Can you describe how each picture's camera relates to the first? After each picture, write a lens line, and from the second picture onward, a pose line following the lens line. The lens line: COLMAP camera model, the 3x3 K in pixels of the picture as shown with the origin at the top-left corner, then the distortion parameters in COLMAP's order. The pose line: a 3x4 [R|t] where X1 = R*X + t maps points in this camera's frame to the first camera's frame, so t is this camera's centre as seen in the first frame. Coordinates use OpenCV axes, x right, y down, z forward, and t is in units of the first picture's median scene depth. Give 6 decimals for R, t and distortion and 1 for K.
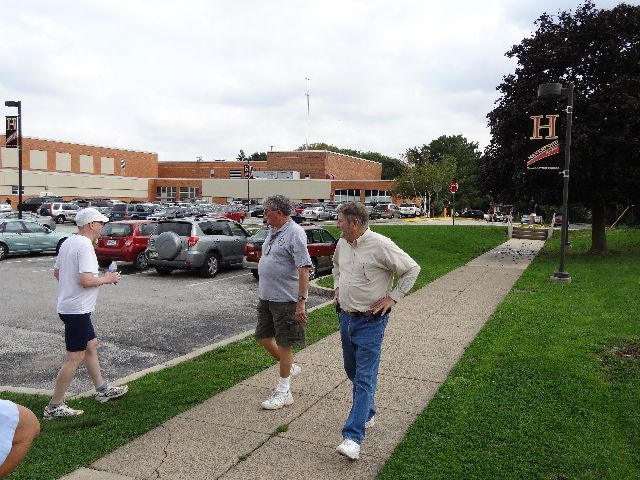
lens RADIAL K [[572.0, 0, 320.0], [0, 572.0, 240.0], [0, 0, 1]] dist [0.014906, 0.001276]
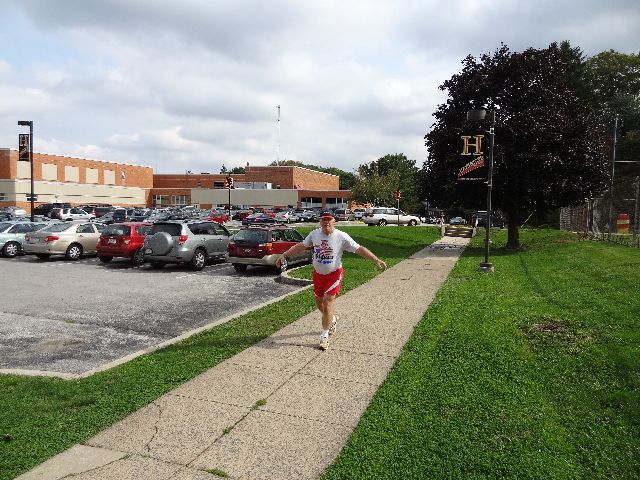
lens RADIAL K [[465.0, 0, 320.0], [0, 465.0, 240.0], [0, 0, 1]] dist [0.002217, 0.001564]
pose [[0.997762, -0.006492, 0.066545, -0.001952], [0.006334, 0.999977, 0.002585, 0.001315], [-0.066560, -0.002157, 0.997780, 0.015685]]
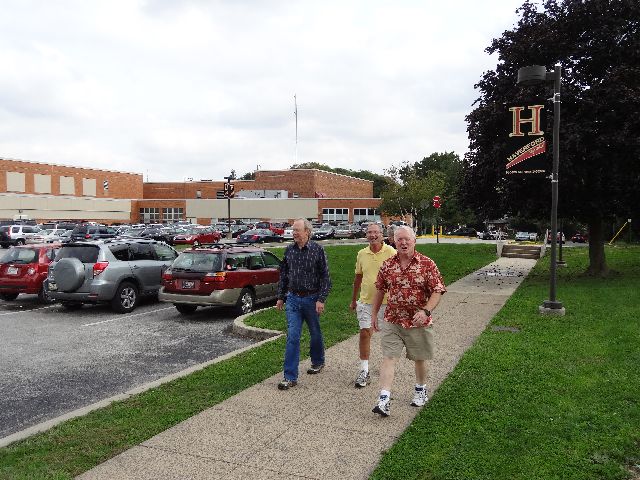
lens RADIAL K [[572.0, 0, 320.0], [0, 572.0, 240.0], [0, 0, 1]] dist [0.014906, 0.001276]
pose [[0.999892, -0.013810, 0.005070, 0.064211], [0.013978, 0.999295, -0.034835, -0.004196], [-0.004585, 0.034902, 0.999380, 0.136684]]
